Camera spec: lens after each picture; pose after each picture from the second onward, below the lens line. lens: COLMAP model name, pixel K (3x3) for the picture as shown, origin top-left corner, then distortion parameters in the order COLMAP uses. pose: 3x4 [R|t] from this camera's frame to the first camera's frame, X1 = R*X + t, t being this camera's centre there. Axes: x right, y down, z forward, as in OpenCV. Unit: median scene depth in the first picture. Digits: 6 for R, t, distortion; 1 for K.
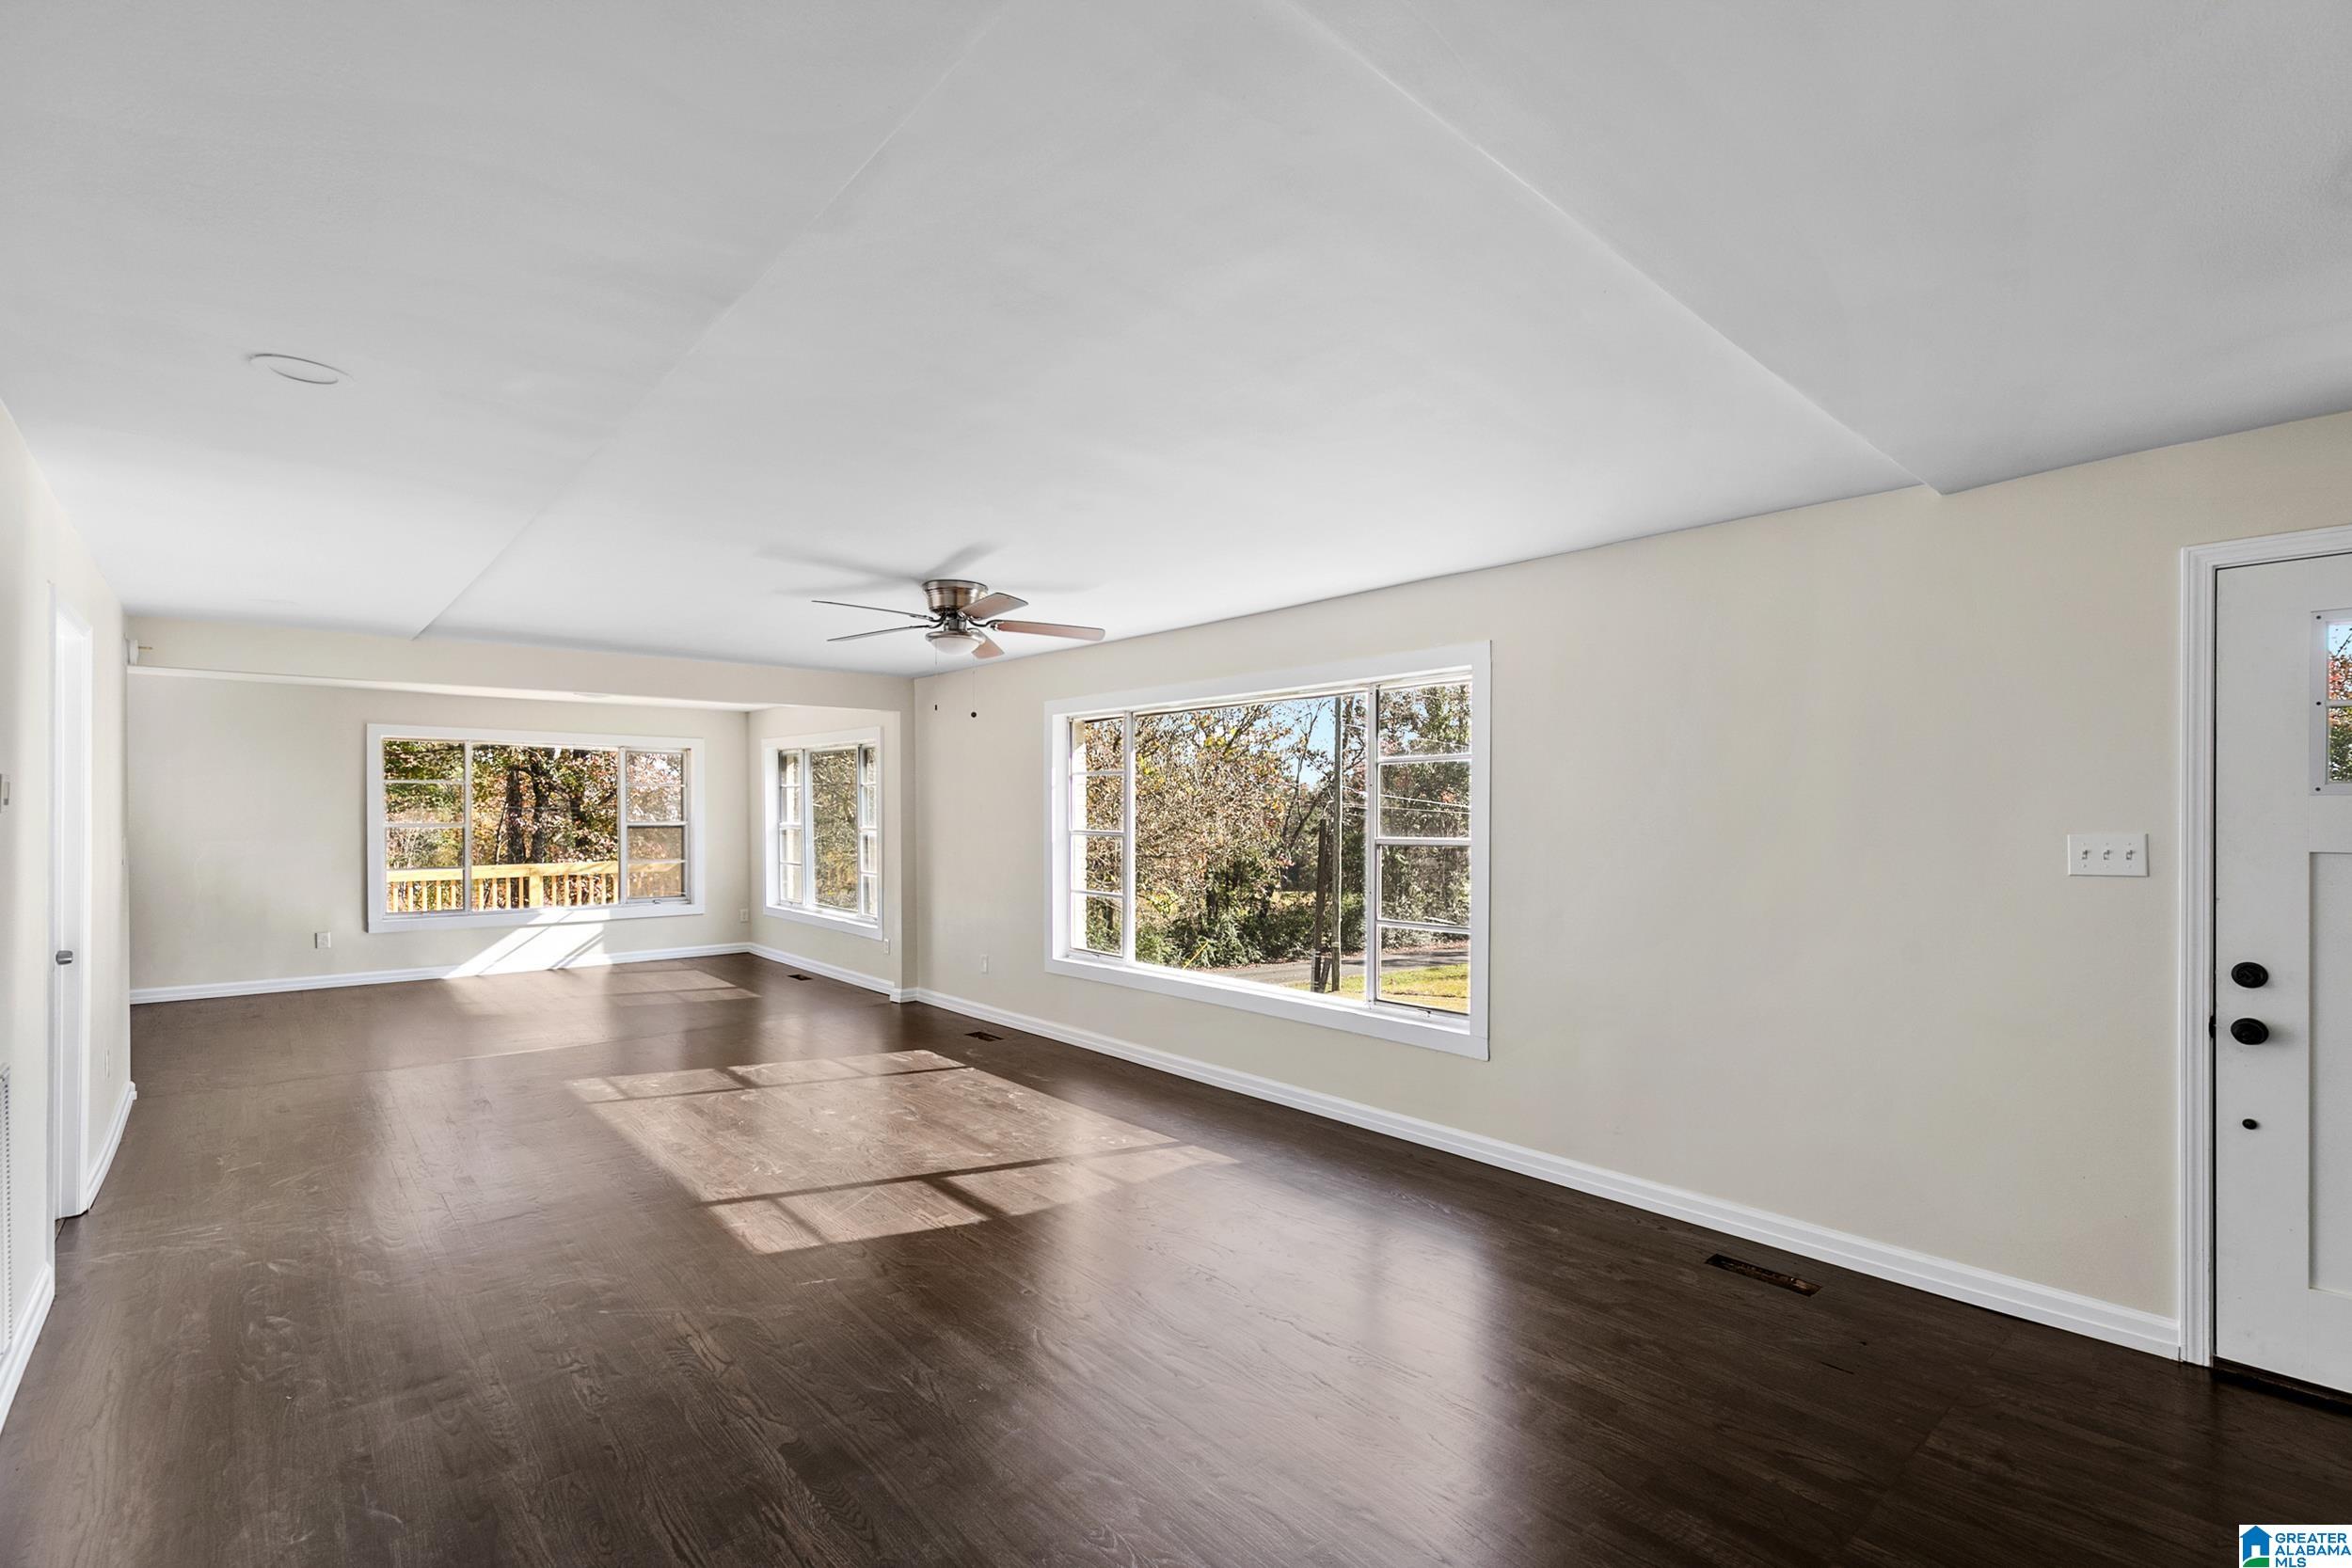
lens RADIAL K [[1071.9, 0, 1184.5], [0, 1071.9, 805.4], [0, 0, 1]] dist [0.013082, -0.000025]
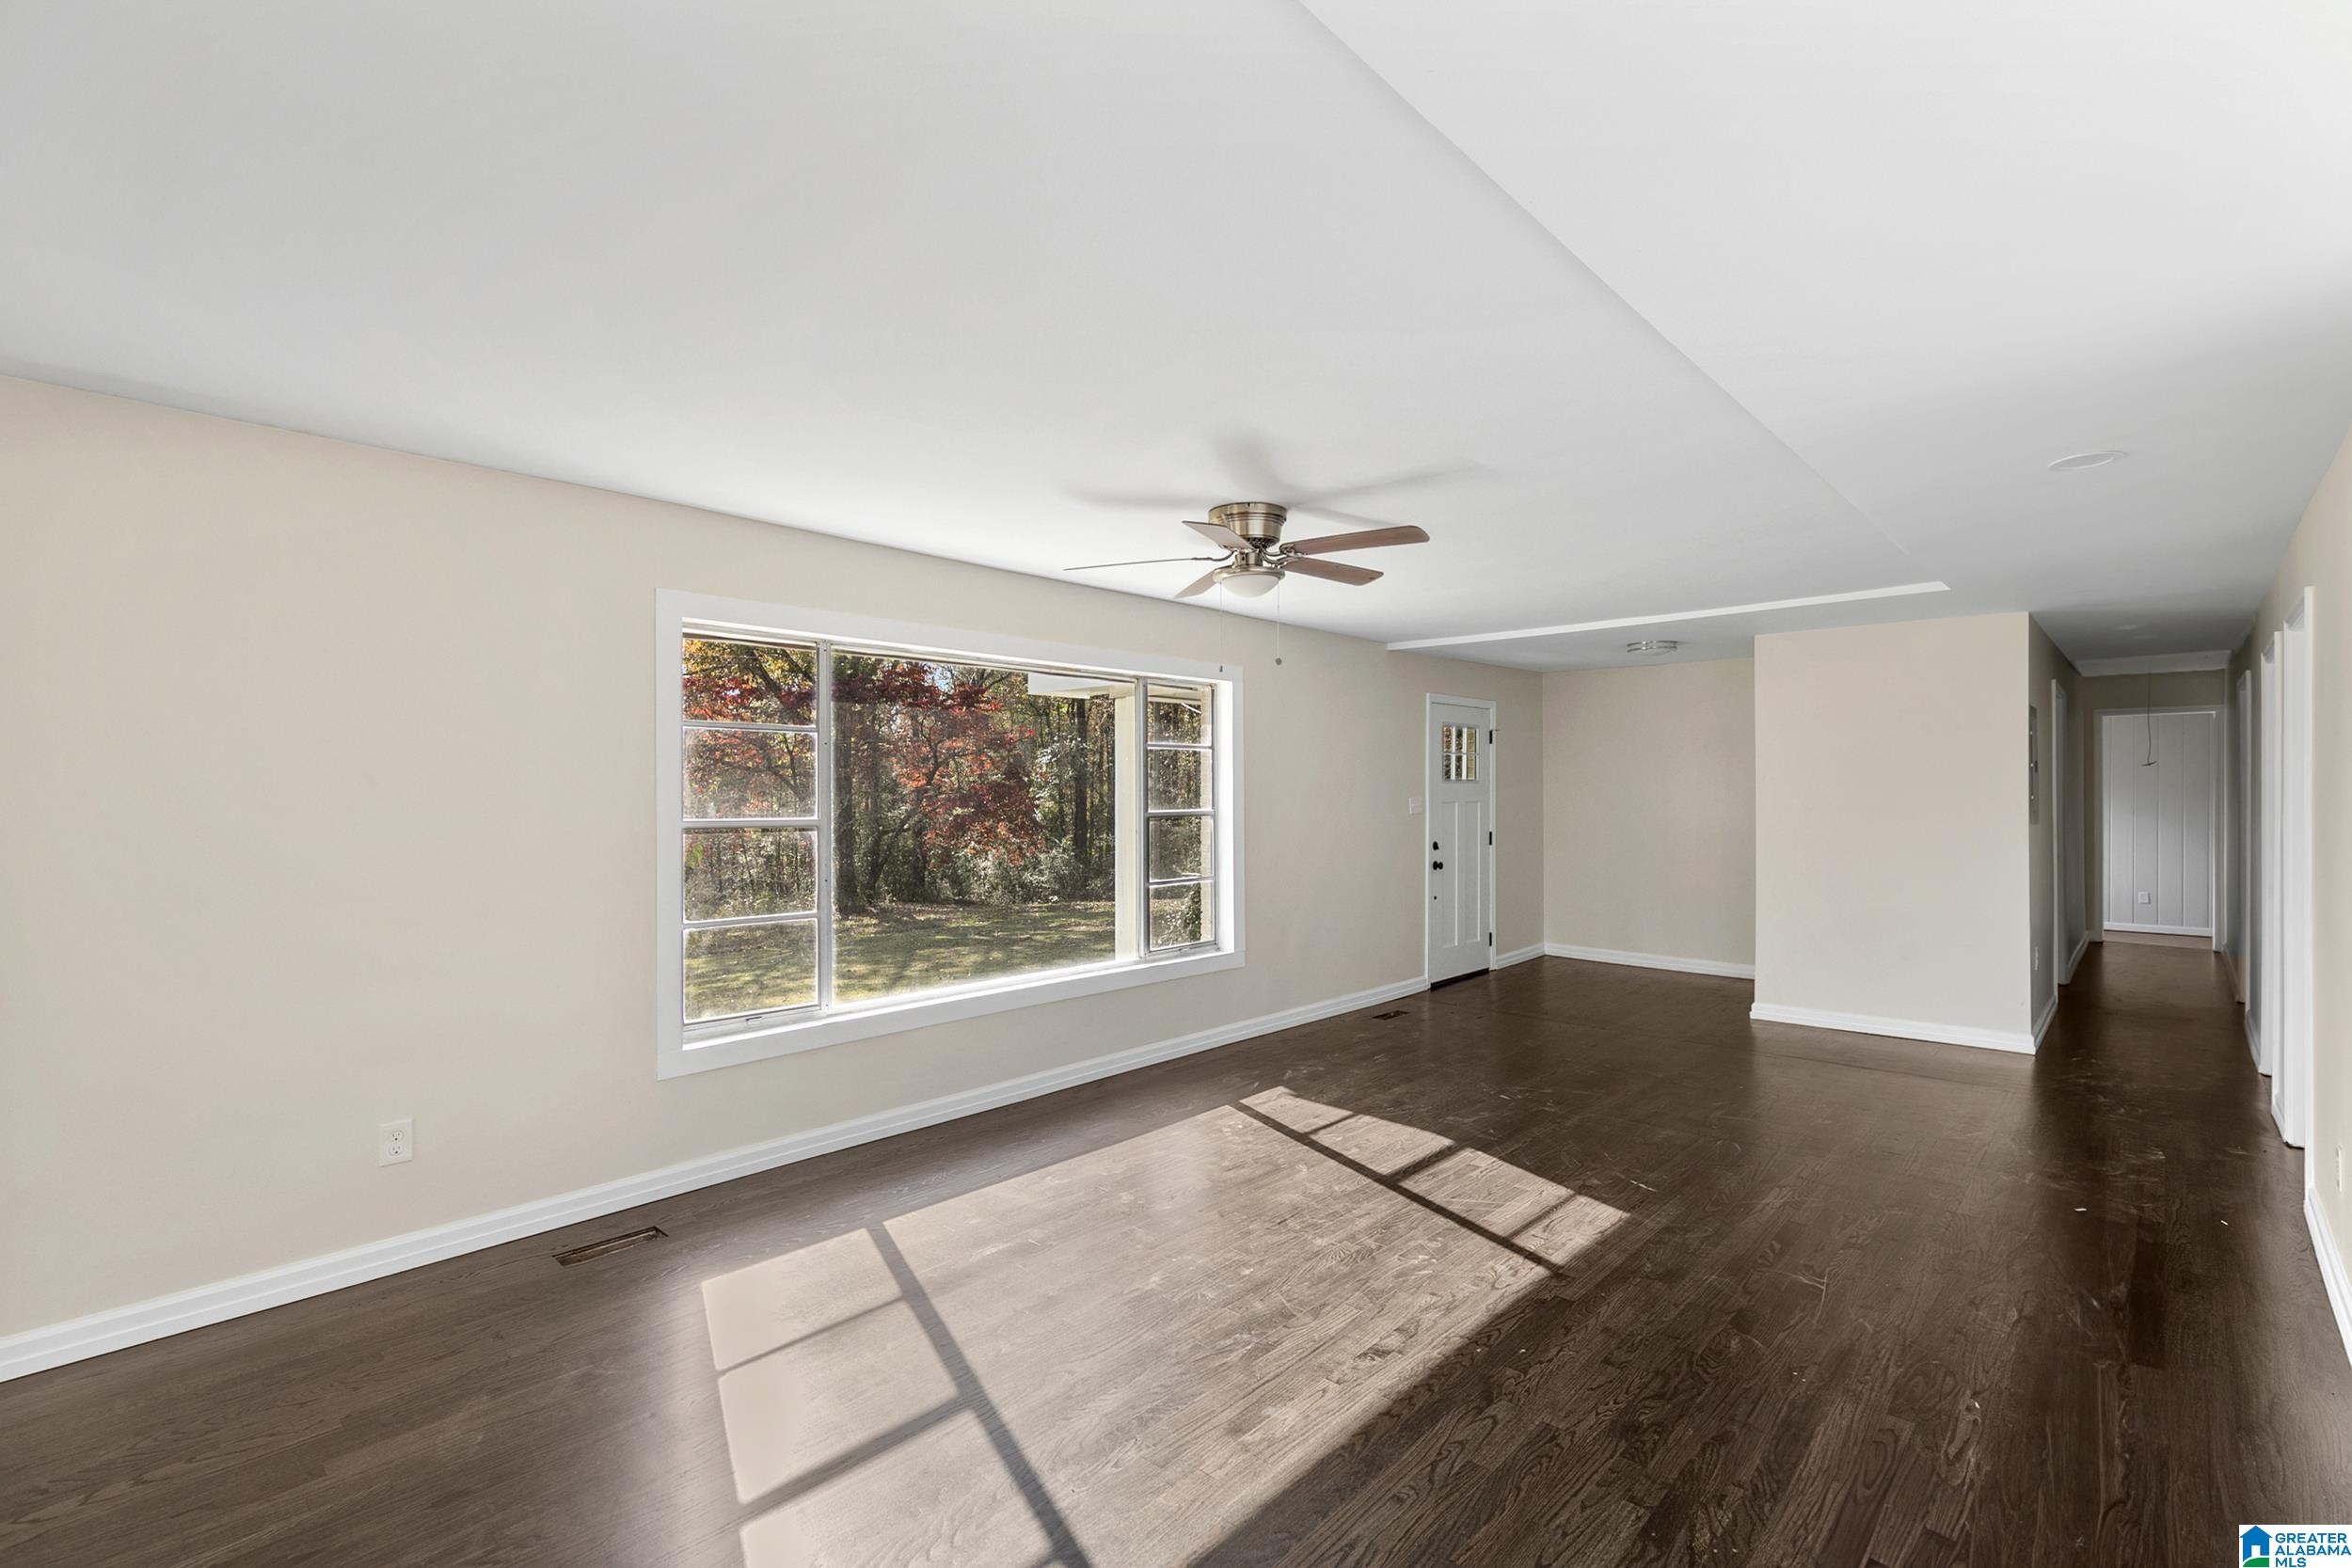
lens RADIAL K [[1071.9, 0, 1178.2], [0, 1071.9, 789.1], [0, 0, 1]] dist [0.013082, -0.000025]
pose [[-0.109904, -0.002818, 0.993938, -1.246093], [-0.008364, 0.999963, 0.001911, 0.004196], [-0.993907, -0.008104, -0.109923, 1.397348]]
